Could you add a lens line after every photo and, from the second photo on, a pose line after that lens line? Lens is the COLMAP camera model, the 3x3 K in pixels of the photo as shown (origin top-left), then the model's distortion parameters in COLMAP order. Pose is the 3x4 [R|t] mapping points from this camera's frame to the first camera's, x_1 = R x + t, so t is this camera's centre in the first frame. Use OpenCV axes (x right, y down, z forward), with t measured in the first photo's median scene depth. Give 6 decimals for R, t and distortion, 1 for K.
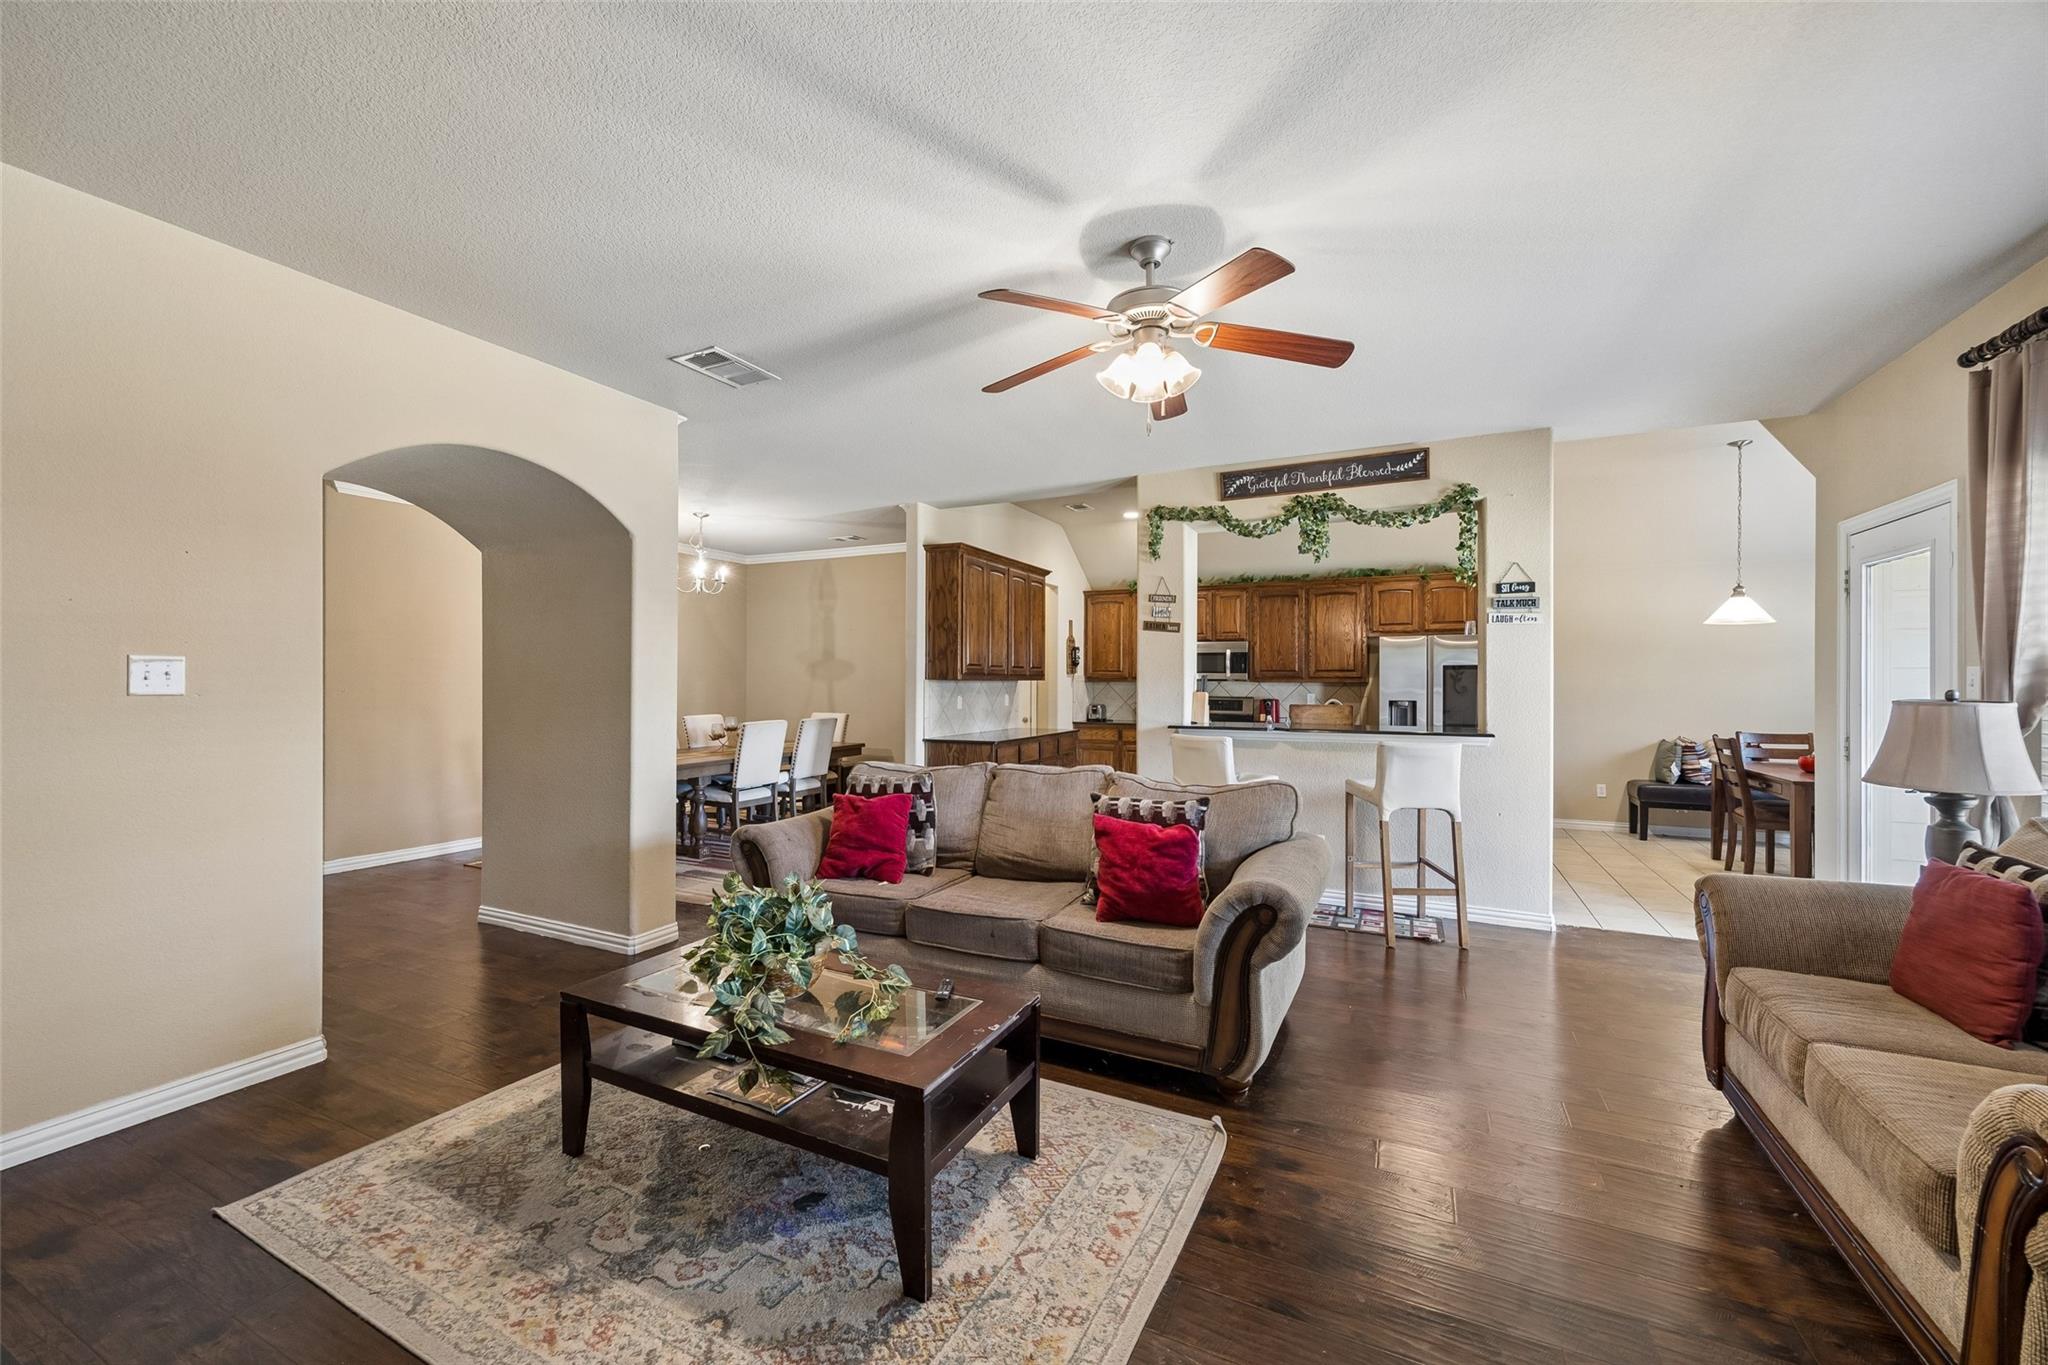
lens RADIAL K [[802.4, 0, 1016.2], [0, 802.4, 689.6], [0, 0, 1]] dist [0.000051, 0.000102]
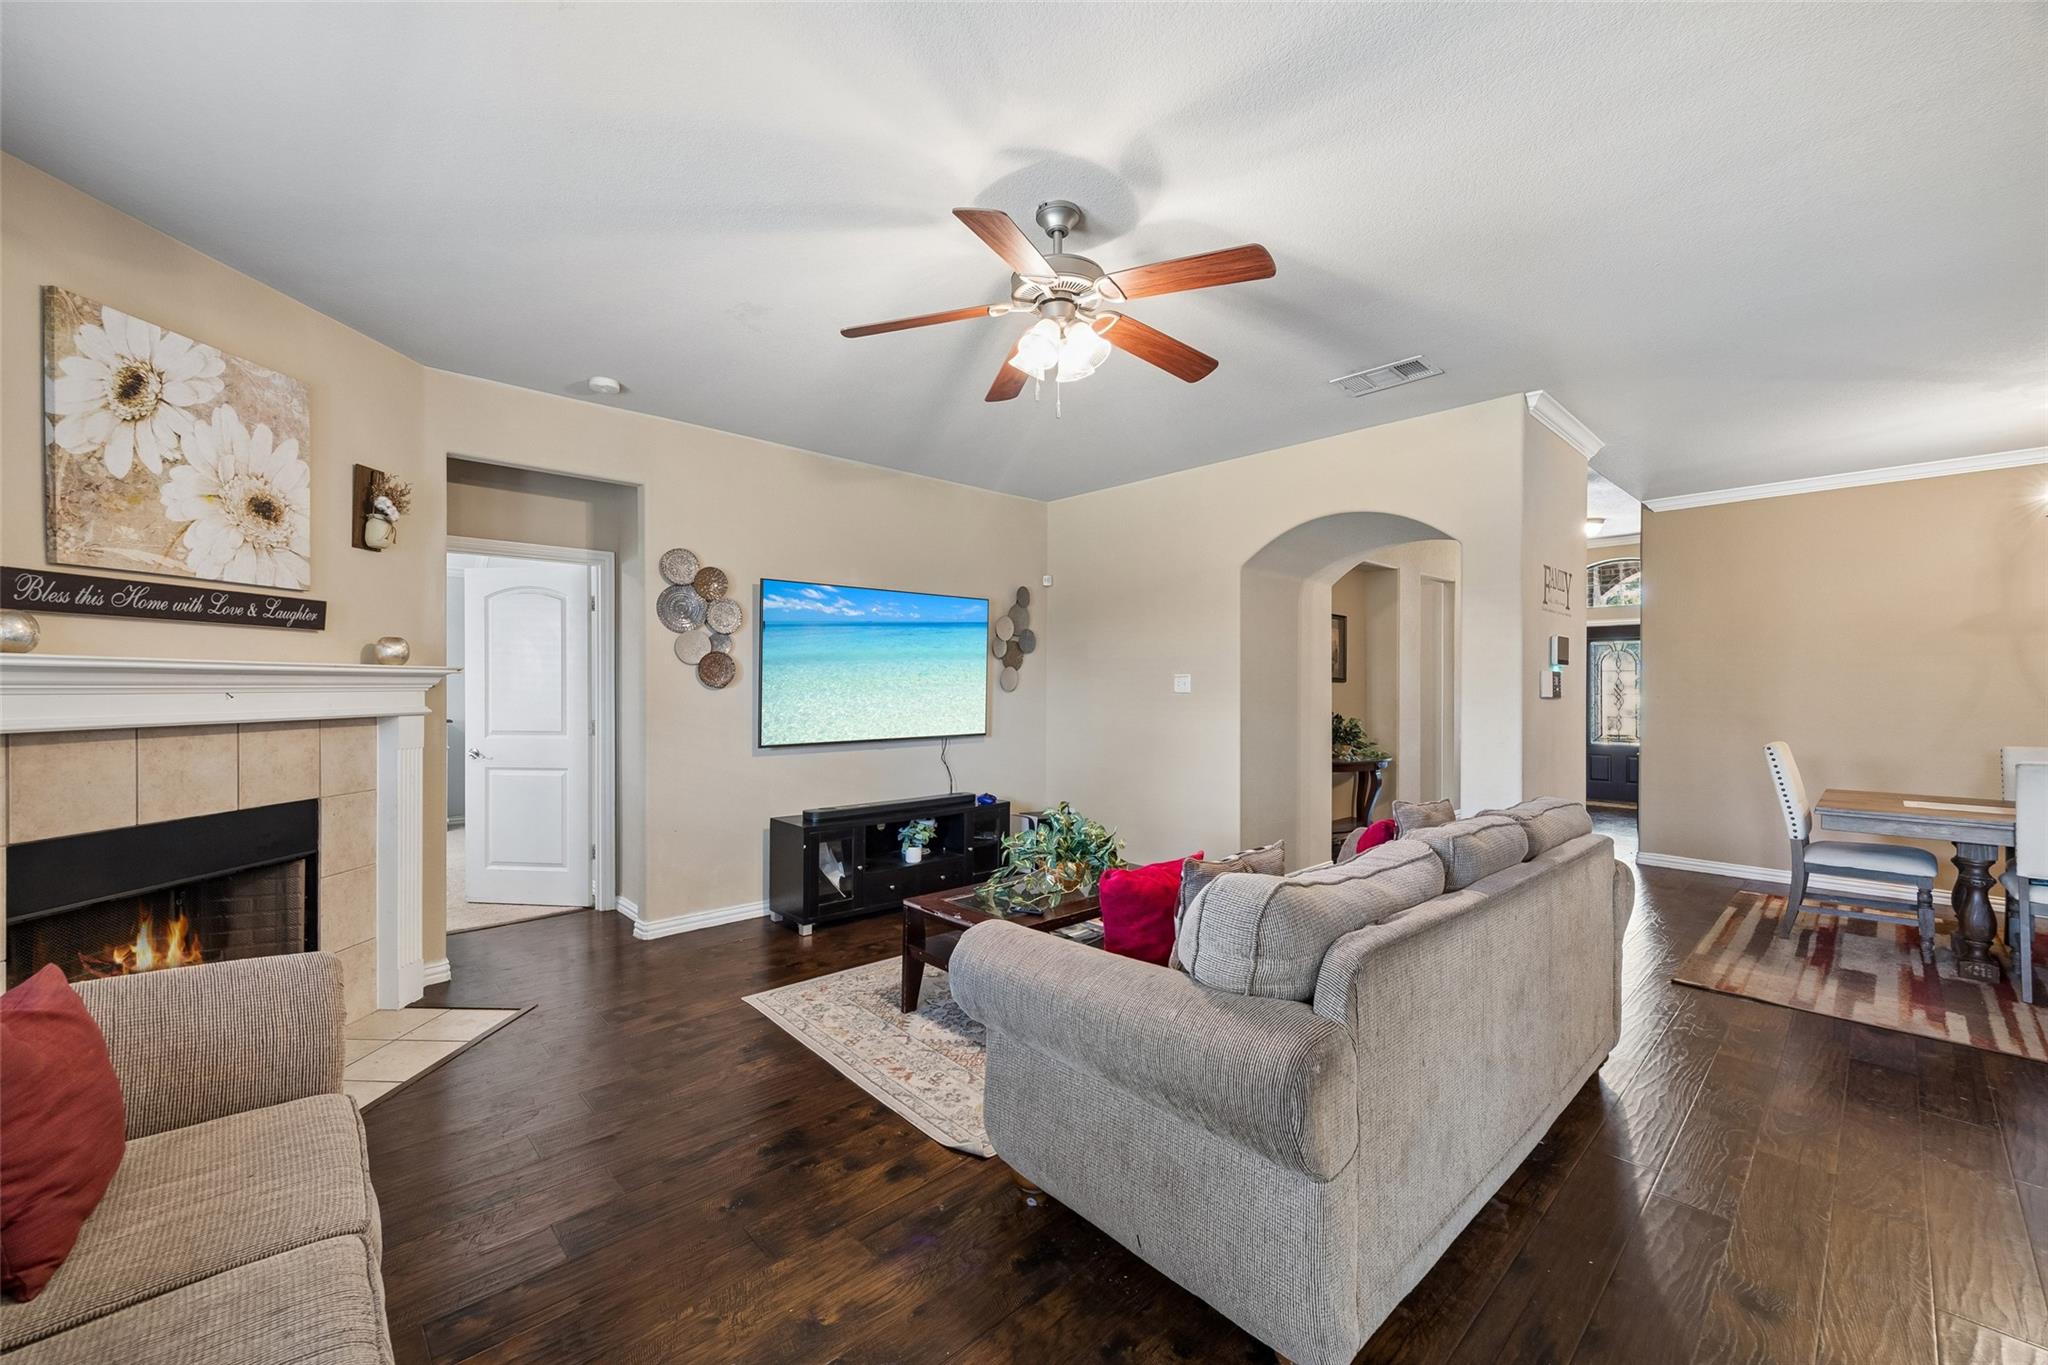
lens RADIAL K [[802.4, 0, 1021.6], [0, 802.4, 685.2], [0, 0, 1]] dist [0.000051, 0.000102]
pose [[-0.353946, -0.003771, -0.935258, 1.332035], [-0.003726, 0.999990, -0.002622, -0.007013], [0.935258, 0.002557, -0.353956, 1.643214]]
